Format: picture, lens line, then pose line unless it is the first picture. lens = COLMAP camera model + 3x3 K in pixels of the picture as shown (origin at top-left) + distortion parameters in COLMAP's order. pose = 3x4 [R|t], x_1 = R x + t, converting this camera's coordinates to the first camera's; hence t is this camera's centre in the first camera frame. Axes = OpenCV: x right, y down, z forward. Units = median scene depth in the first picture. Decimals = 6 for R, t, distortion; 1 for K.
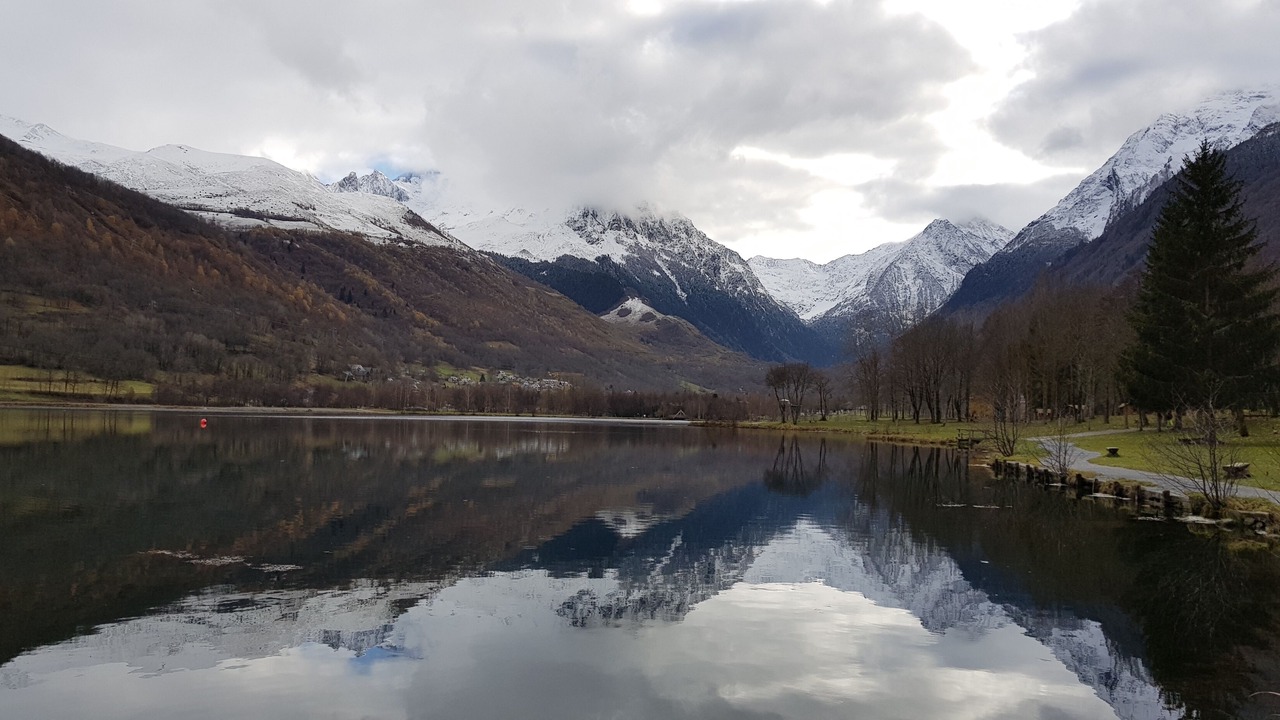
lens RADIAL K [[1080.7, 0, 640.0], [0, 1080.7, 360.0], [0, 0, 1]] dist [0.088969, -0.000027]
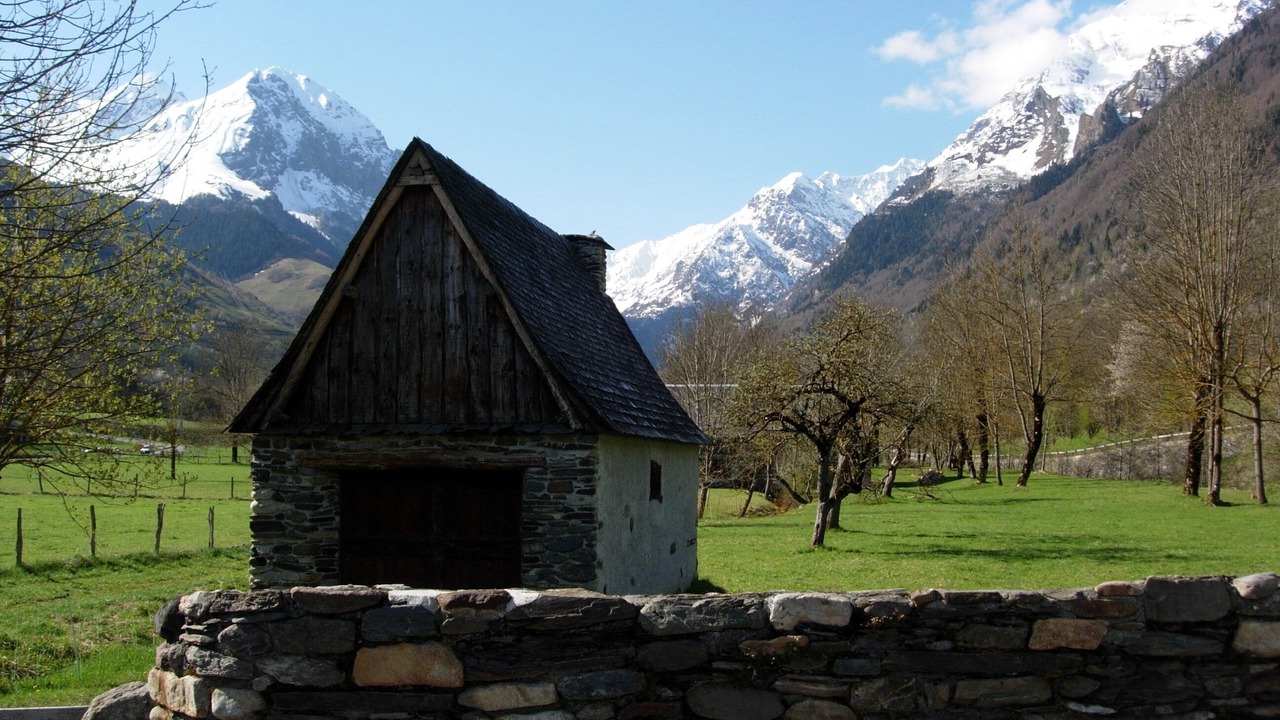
lens RADIAL K [[1348.7, 0, 640.0], [0, 1348.7, 360.0], [0, 0, 1]] dist [-0.197708, 0.087408]
pose [[0.981246, -0.002190, 0.192747, 0.022911], [0.006583, 0.999733, -0.022155, 0.010069], [-0.192647, 0.023008, 0.980998, 0.208166]]
